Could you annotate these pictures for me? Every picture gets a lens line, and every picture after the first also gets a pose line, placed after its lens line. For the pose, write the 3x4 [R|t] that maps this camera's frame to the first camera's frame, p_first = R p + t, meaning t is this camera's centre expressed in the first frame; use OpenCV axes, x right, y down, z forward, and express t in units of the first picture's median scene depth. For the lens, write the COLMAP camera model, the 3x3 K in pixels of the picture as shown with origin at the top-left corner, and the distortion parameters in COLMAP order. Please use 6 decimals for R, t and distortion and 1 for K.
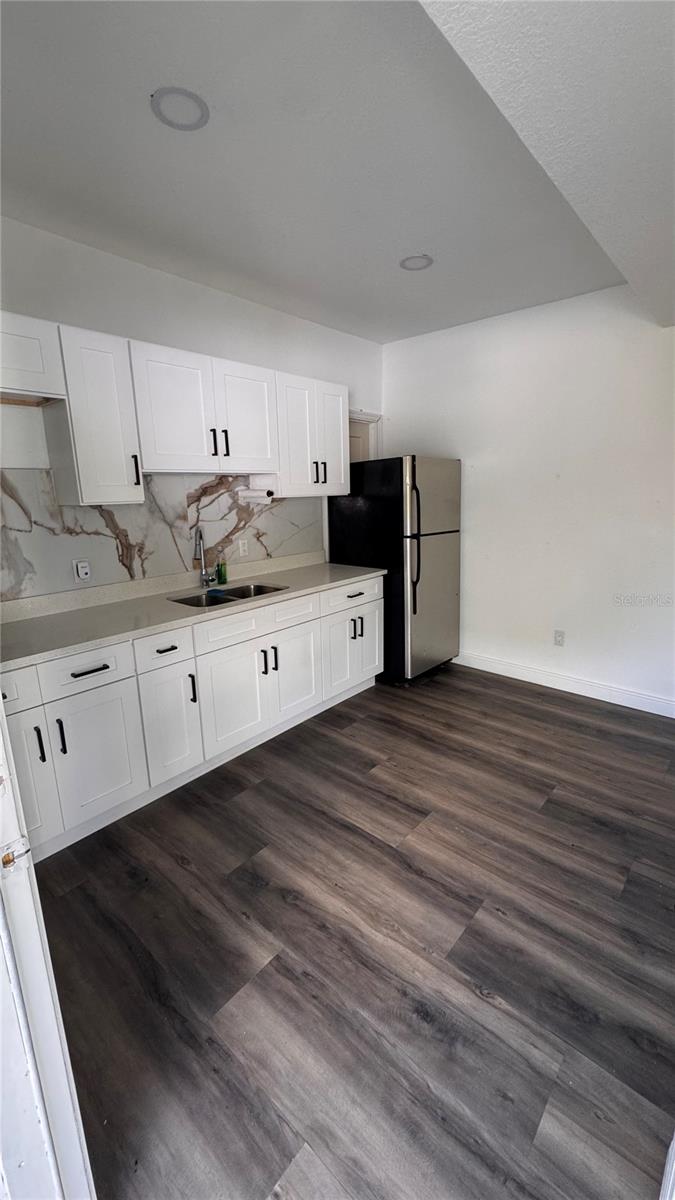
lens RADIAL K [[476.8, 0, 338.6], [0, 476.8, 599.2], [0, 0, 1]] dist [-0.002220, 0.000304]
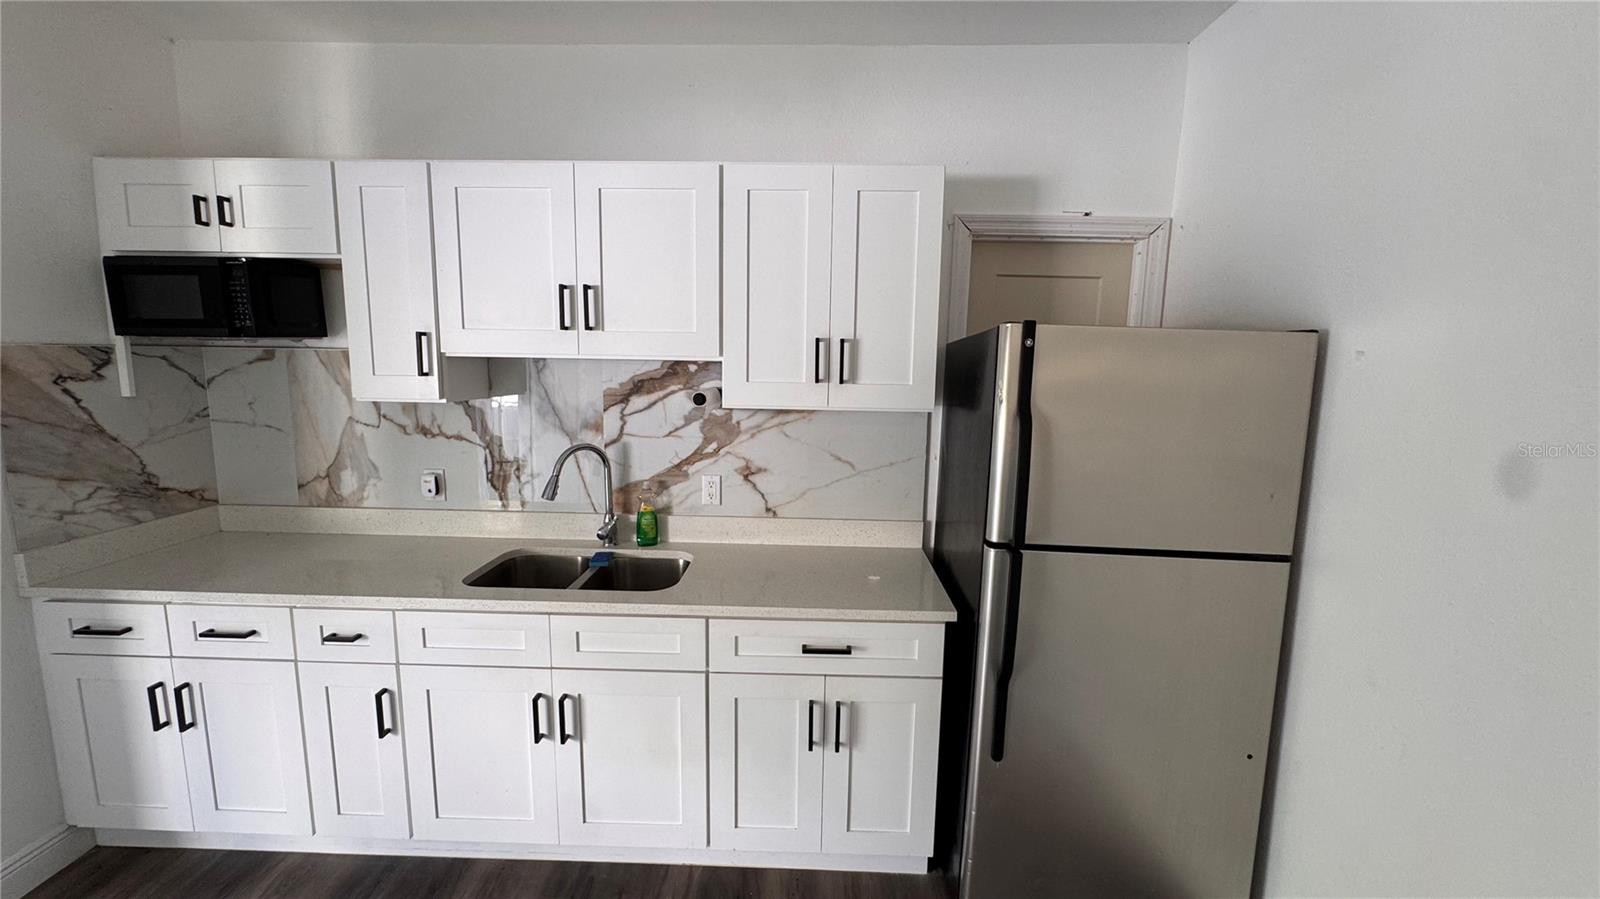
lens RADIAL K [[644.0, 0, 793.0], [0, 644.0, 450.4], [0, 0, 1]] dist [-0.006802, 0.001427]
pose [[0.634145, 0.139950, -0.760443, 0.451172], [-0.205813, 0.978555, 0.008460, -0.191140], [0.745319, 0.151144, 0.649349, 0.621621]]
